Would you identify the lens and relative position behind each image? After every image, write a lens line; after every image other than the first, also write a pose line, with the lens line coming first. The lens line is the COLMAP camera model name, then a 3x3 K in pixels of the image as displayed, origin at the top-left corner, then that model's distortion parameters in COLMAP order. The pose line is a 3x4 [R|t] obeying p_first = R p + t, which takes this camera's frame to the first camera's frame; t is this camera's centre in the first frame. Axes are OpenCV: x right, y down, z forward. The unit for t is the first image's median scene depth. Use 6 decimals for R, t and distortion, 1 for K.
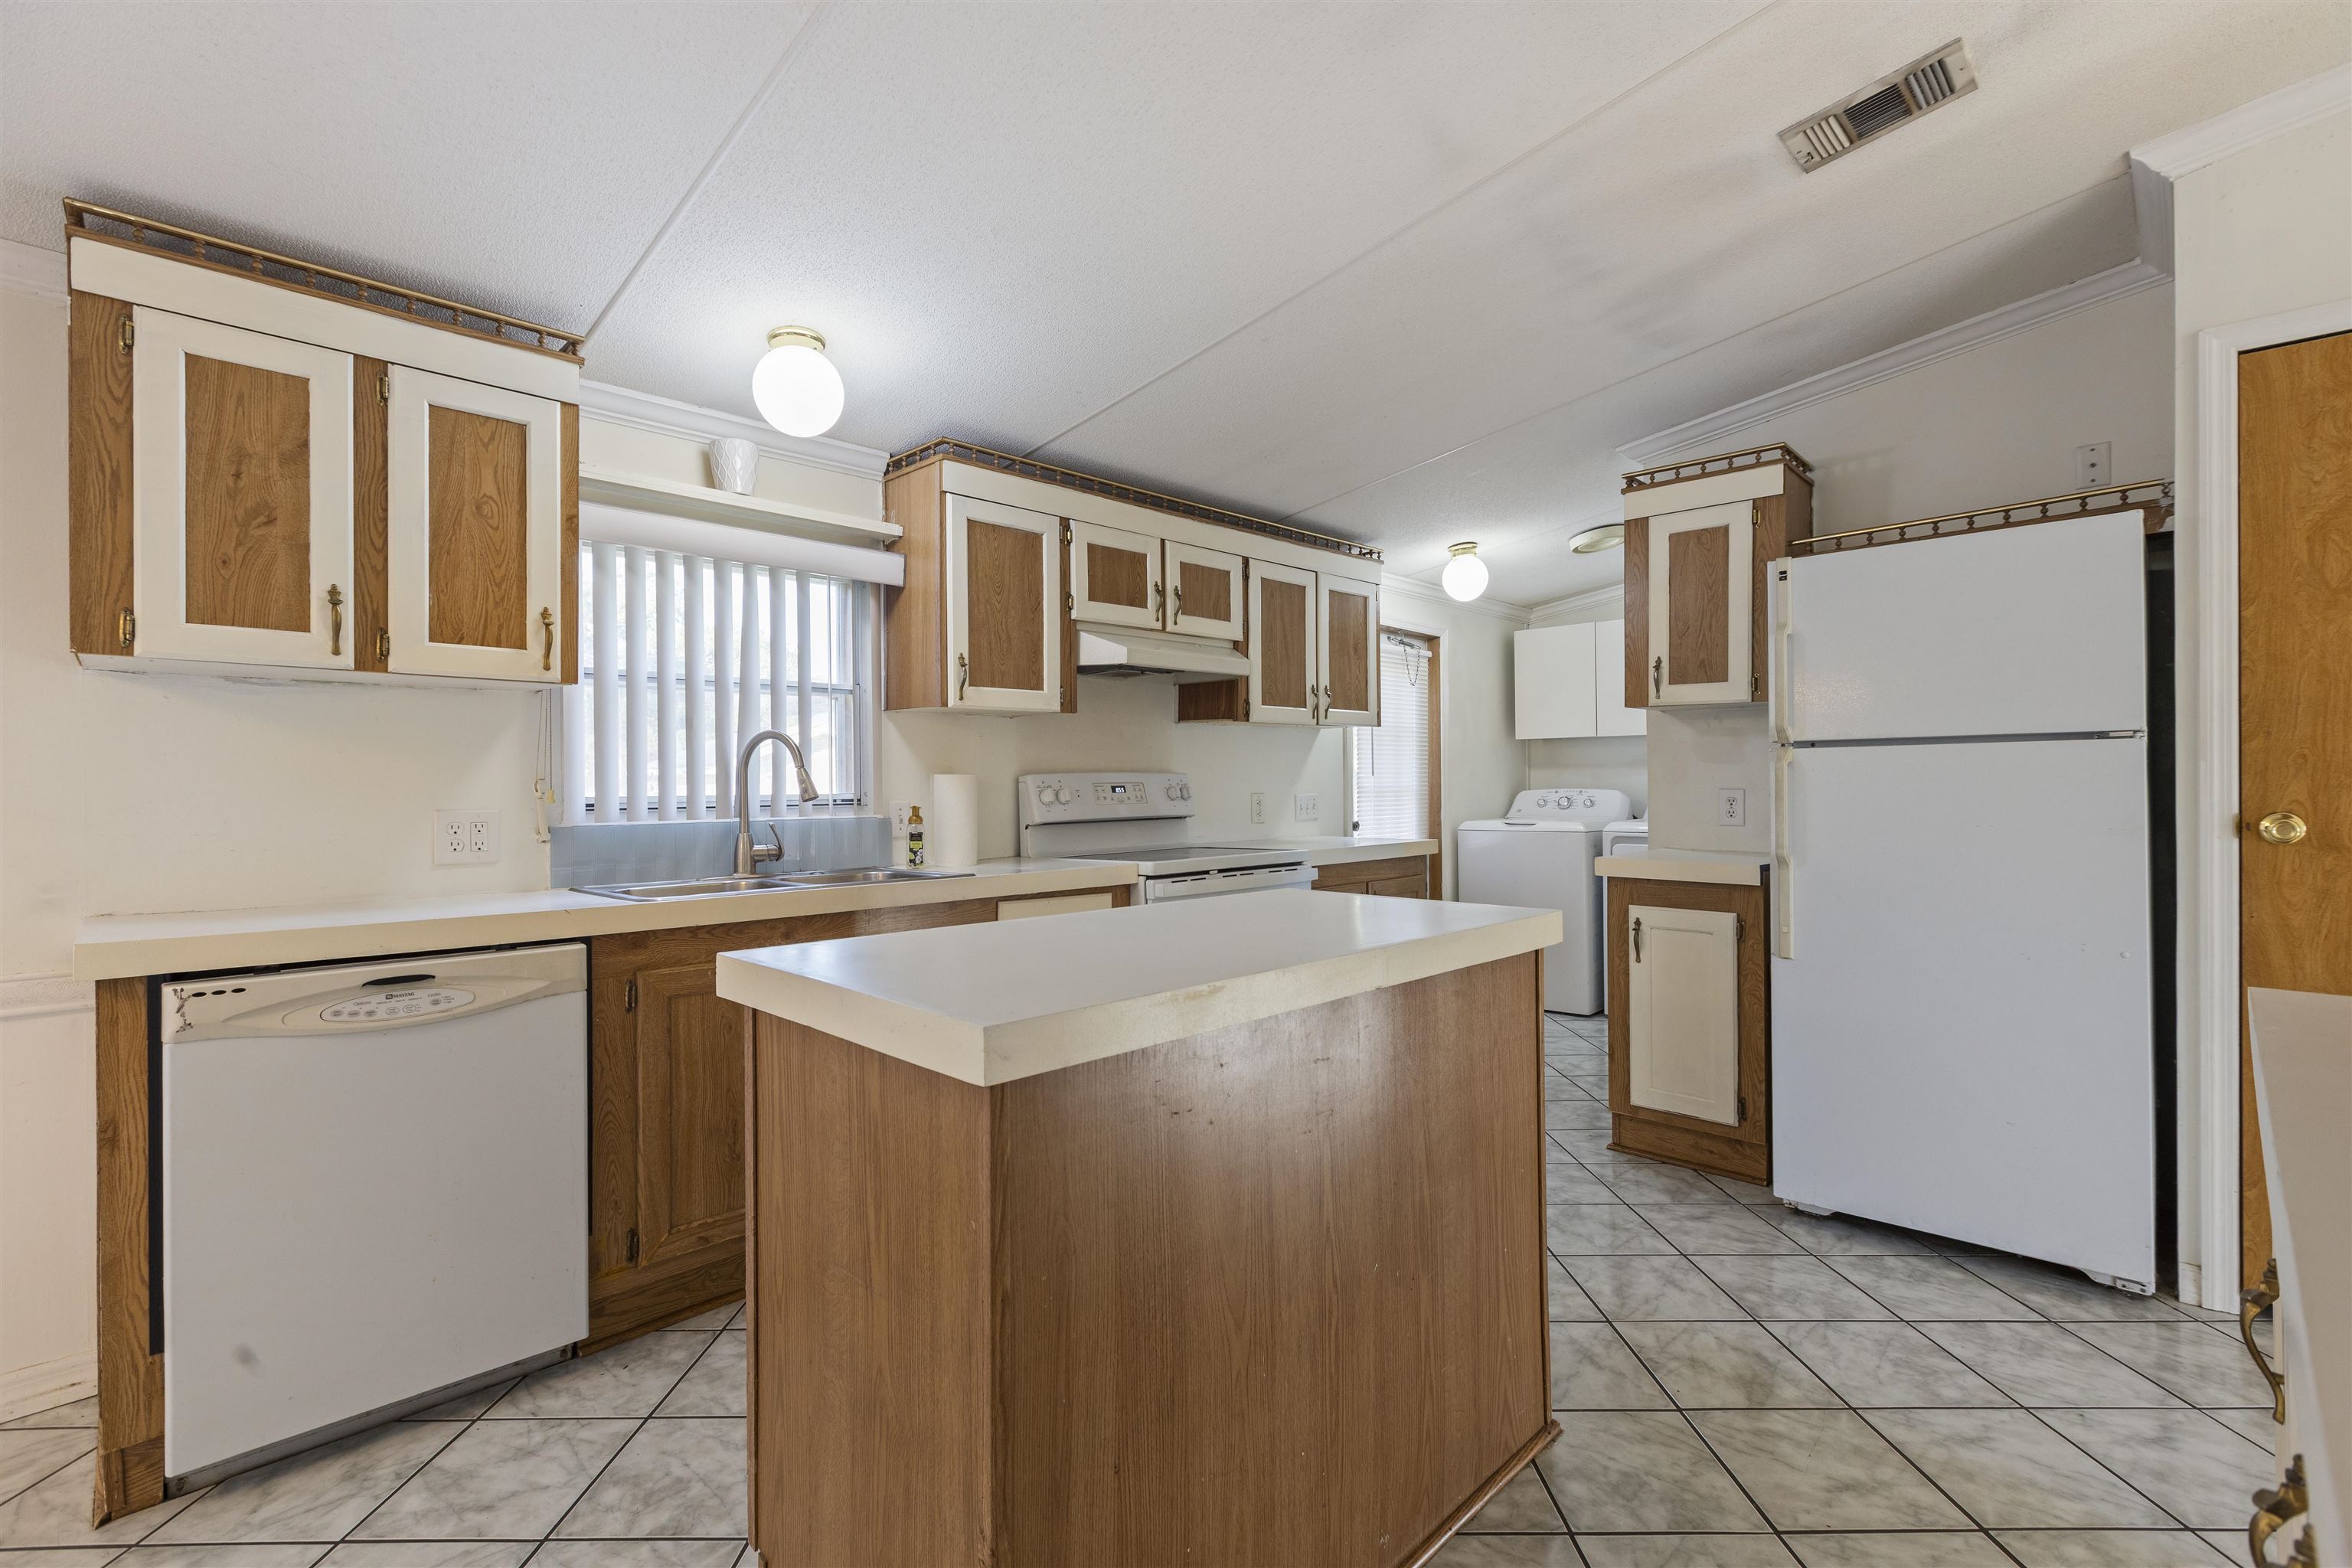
lens RADIAL K [[1047.2, 0, 1166.4], [0, 1047.2, 777.9], [0, 0, 1]] dist [0.005408, -0.001281]
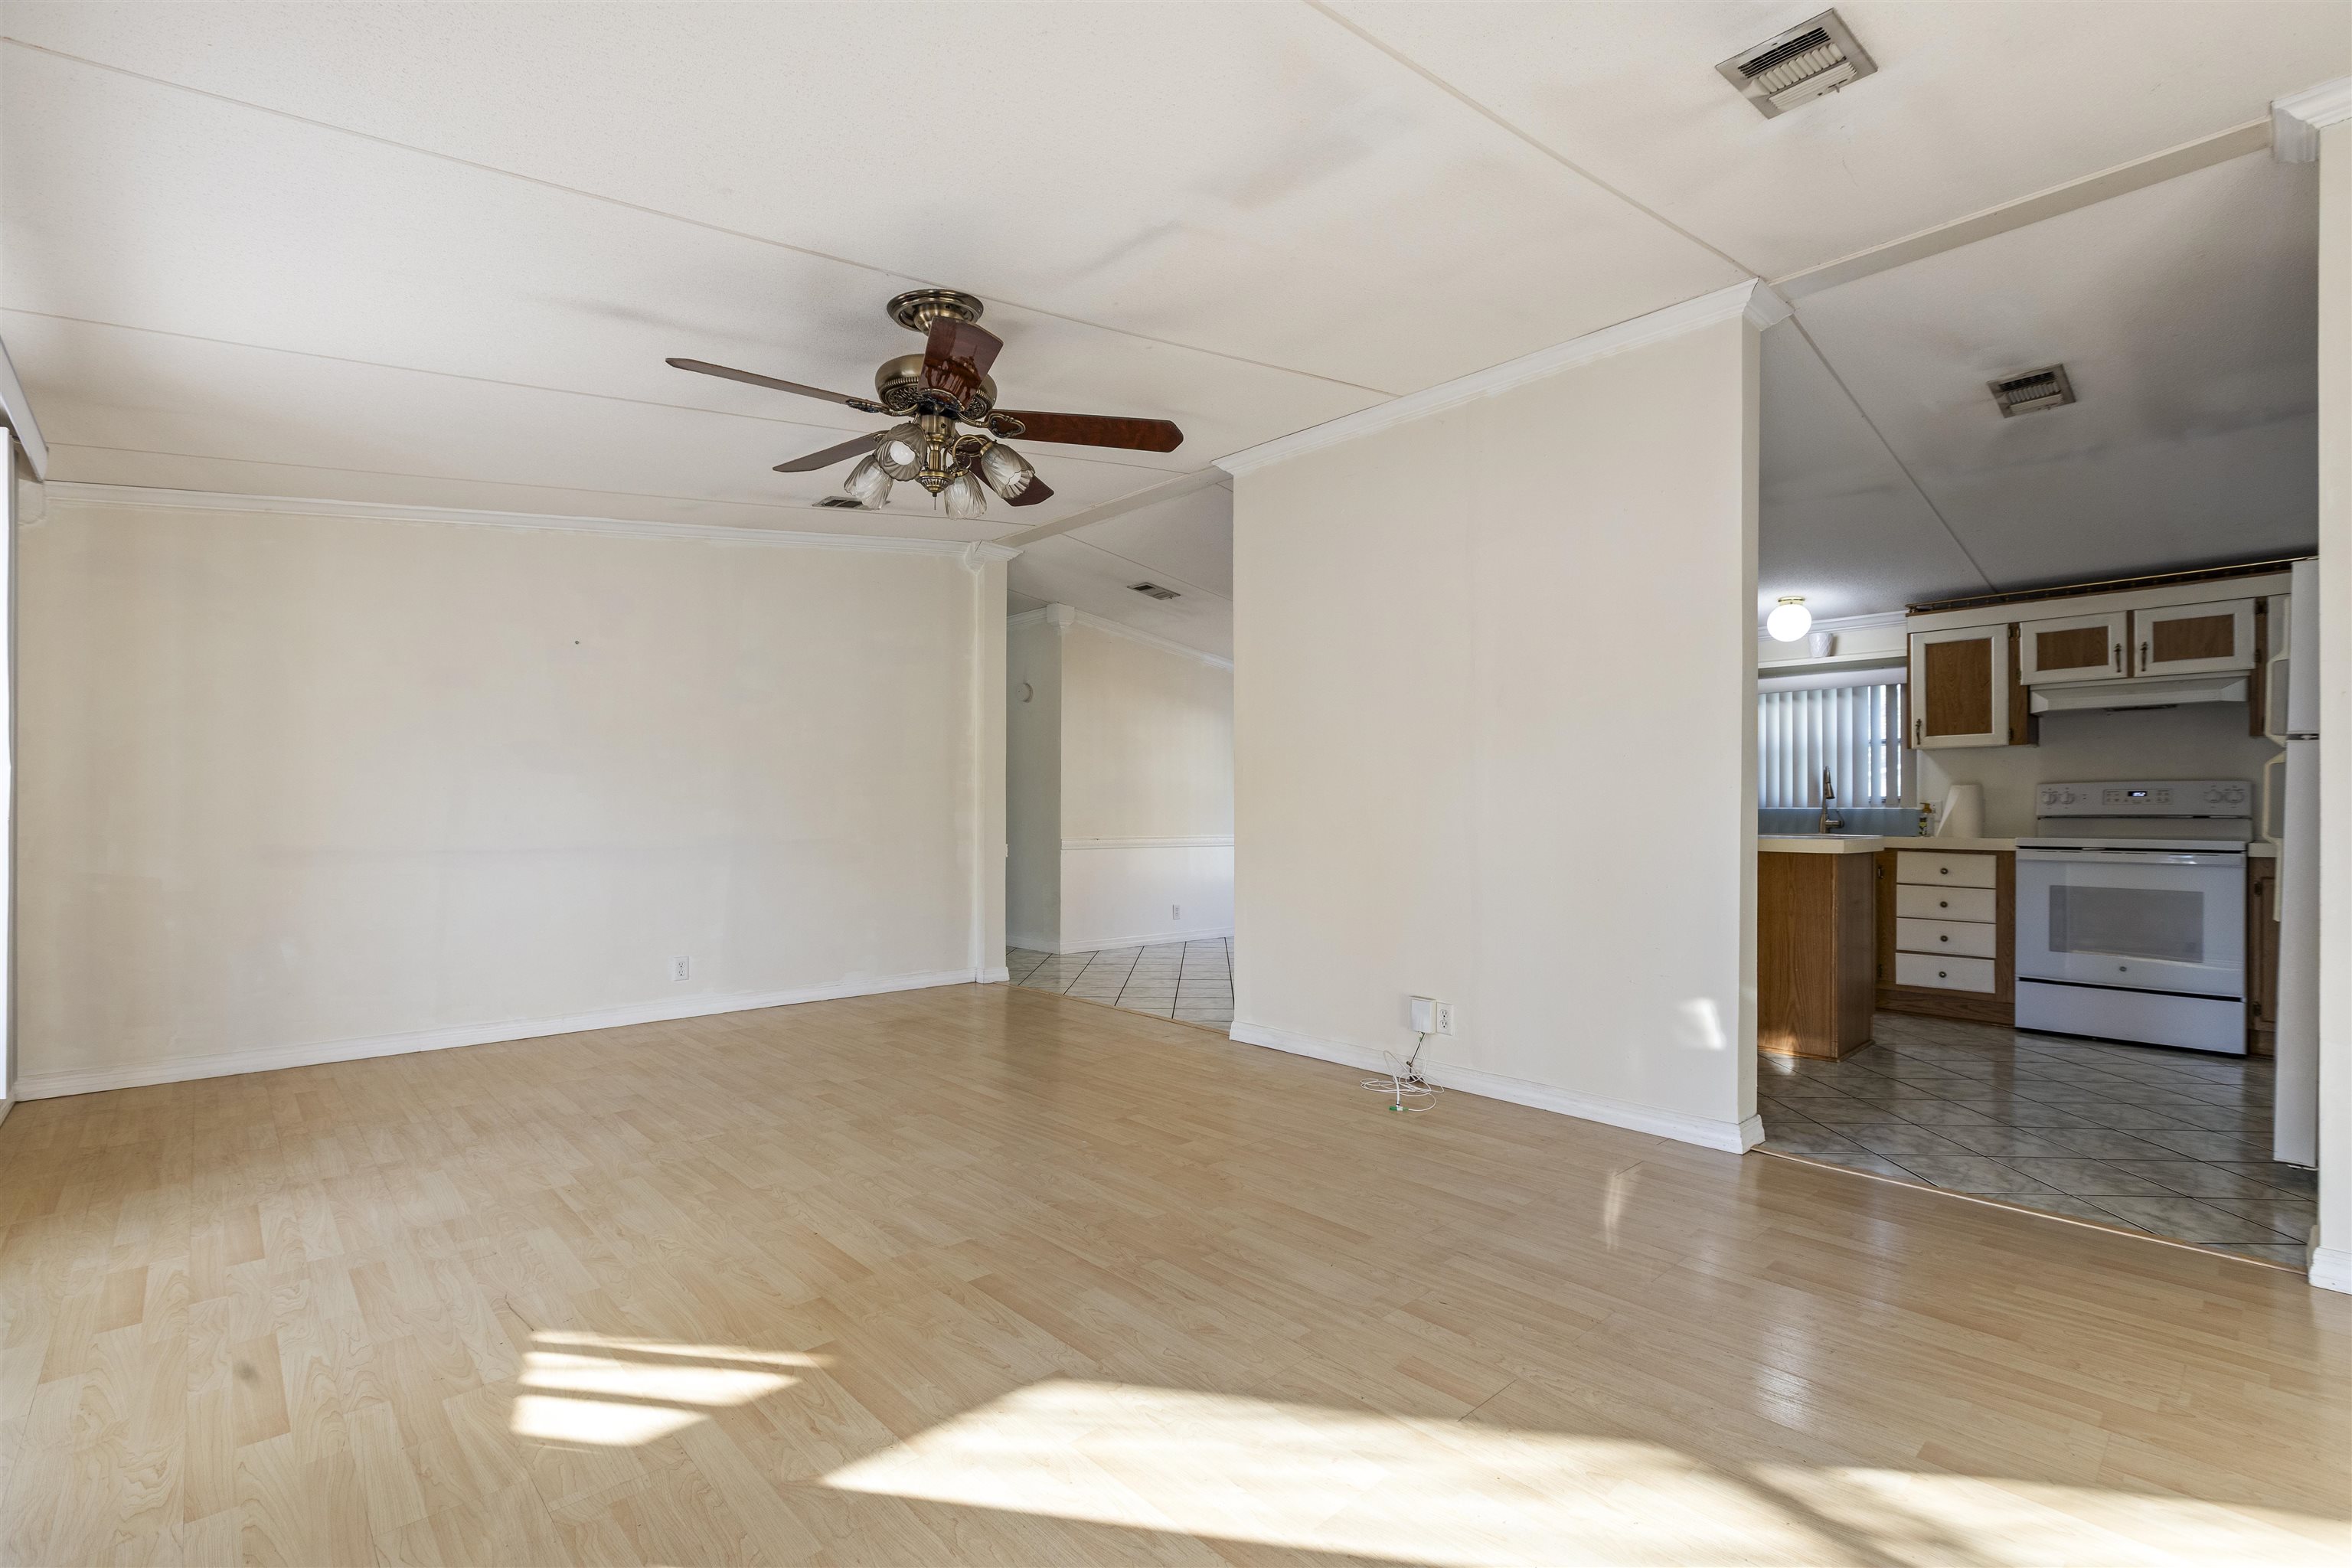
lens RADIAL K [[1047.2, 0, 1182.4], [0, 1047.2, 812.7], [0, 0, 1]] dist [0.005408, -0.001281]
pose [[-0.021569, 0.009221, -0.999725, 2.203993], [0.001024, 0.999957, 0.009201, 0.035571], [0.999767, -0.000825, -0.021578, -0.332781]]
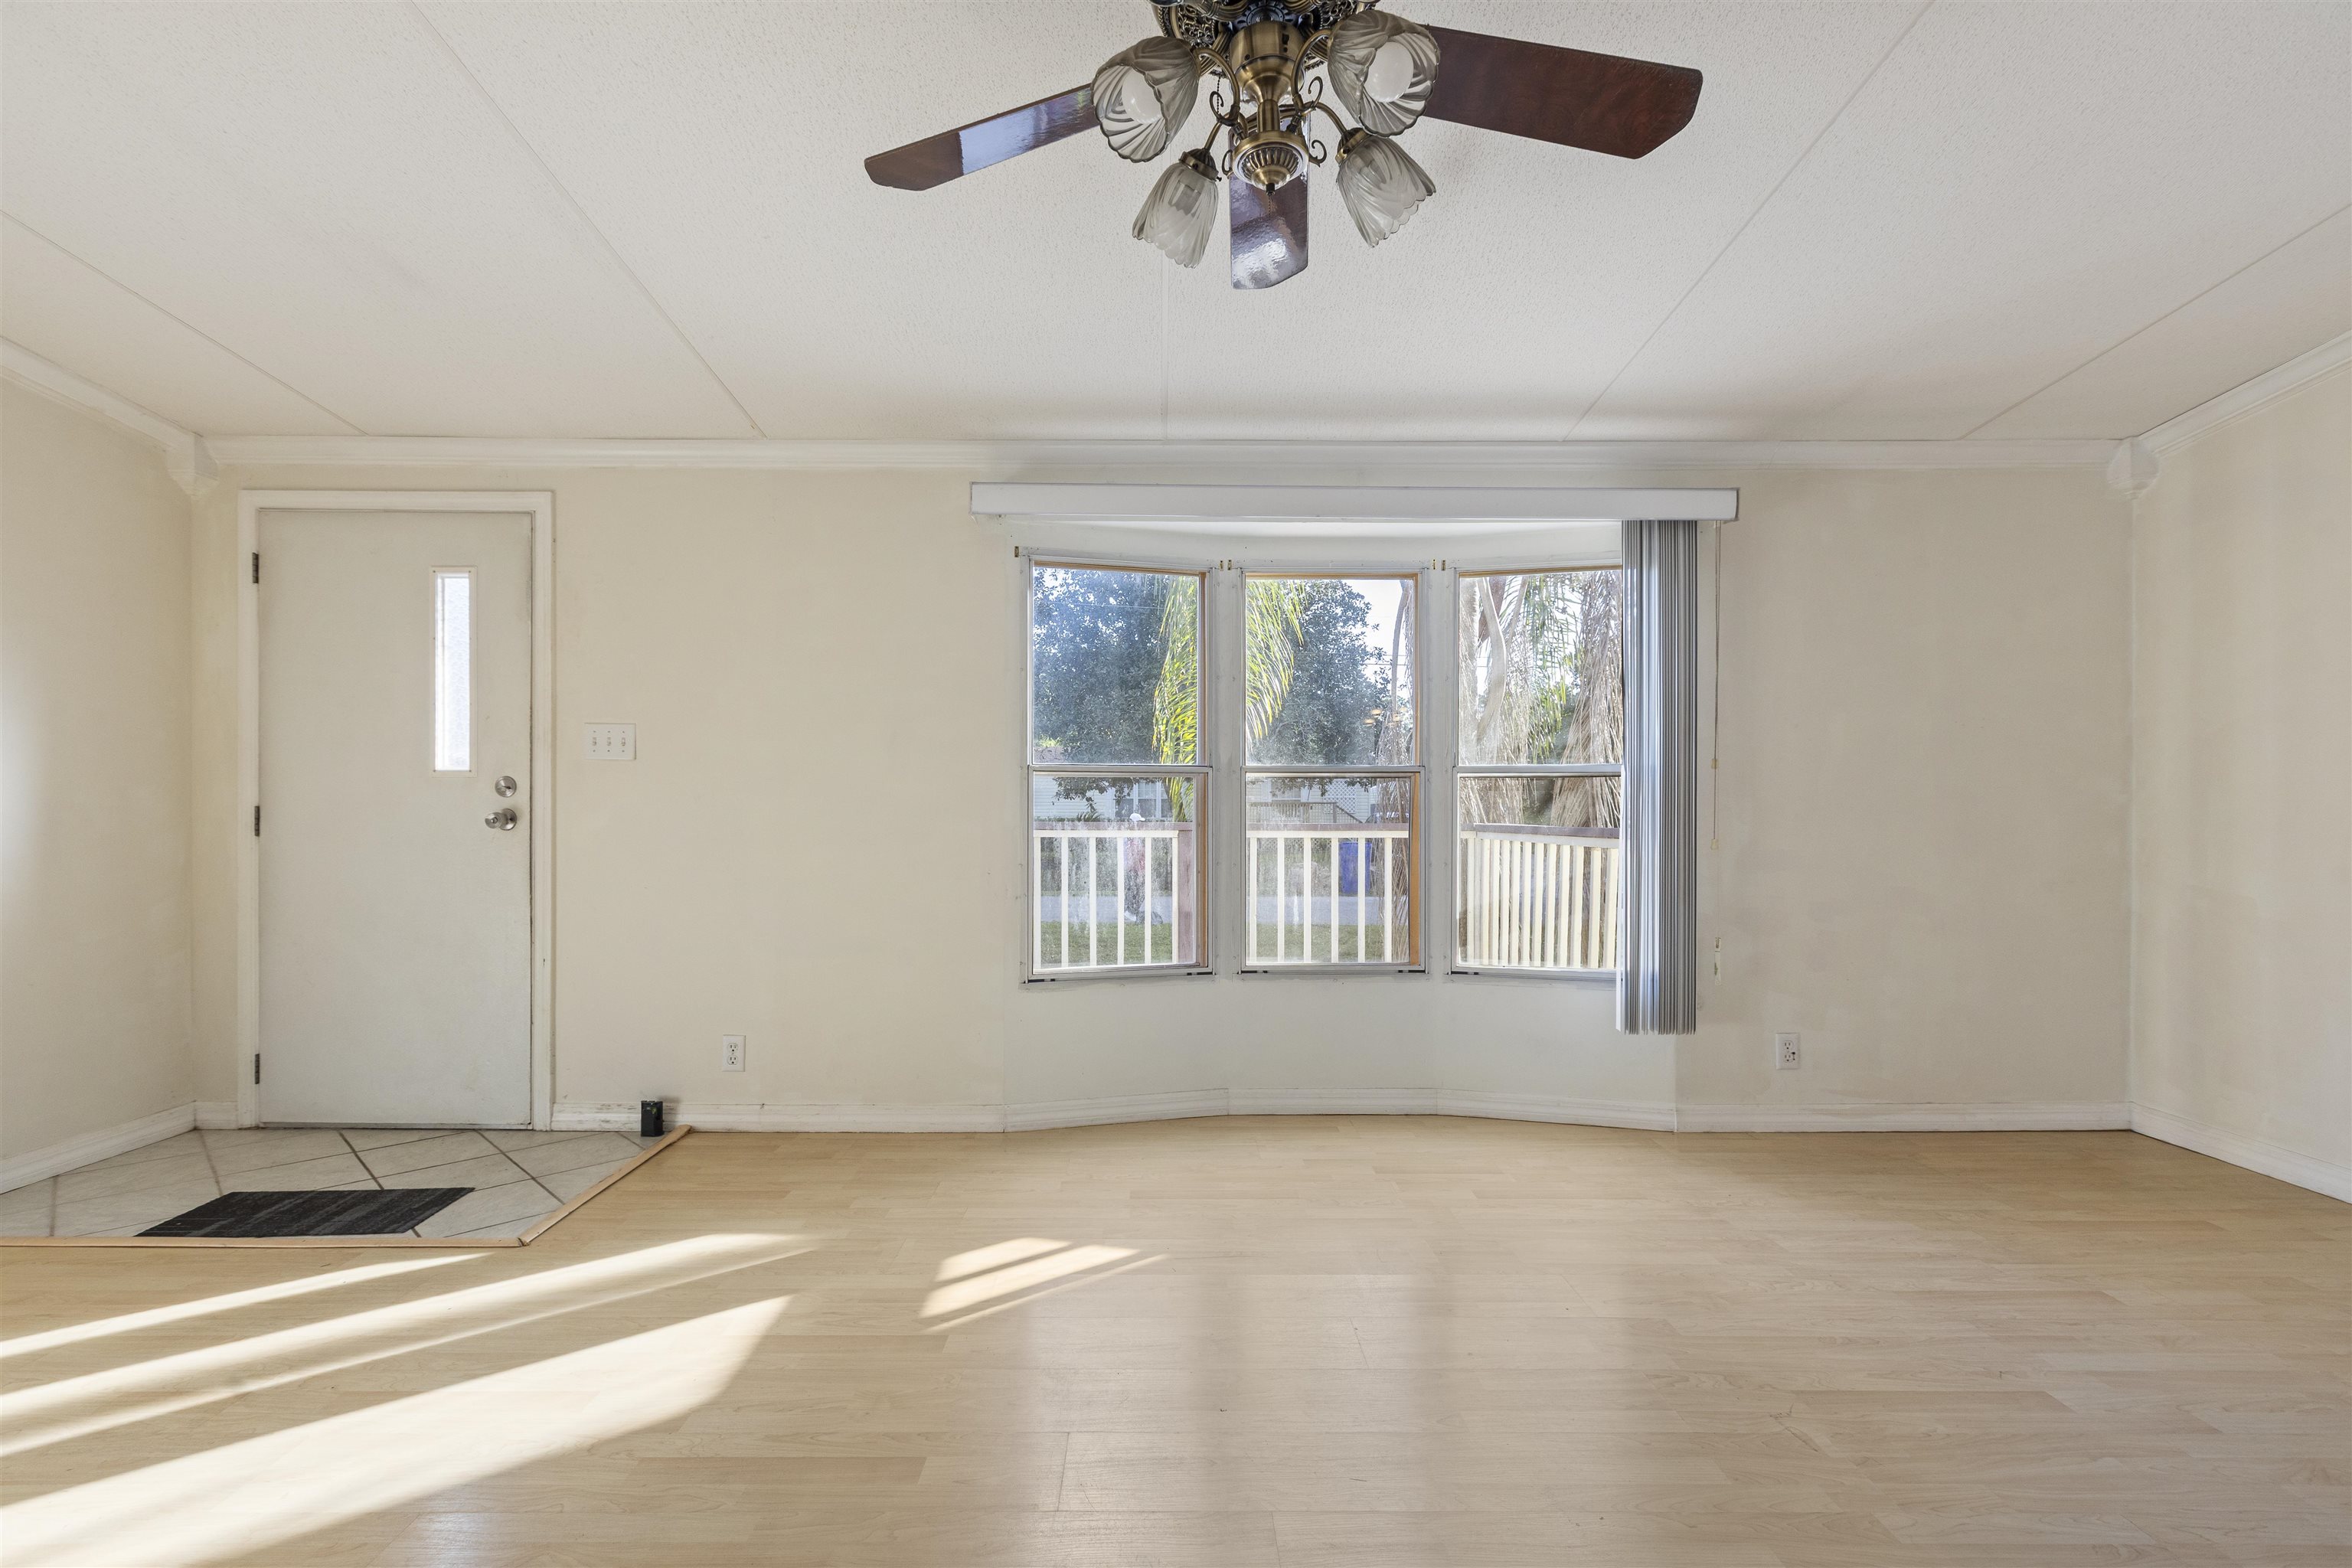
lens RADIAL K [[1047.2, 0, 1172.6], [0, 1047.2, 796.0], [0, 0, 1]] dist [0.005408, -0.001281]
pose [[-0.719606, 0.010444, 0.694305, 0.608517], [-0.004520, 0.999795, -0.019724, 0.051396], [-0.694368, -0.017332, -0.719411, -0.153088]]
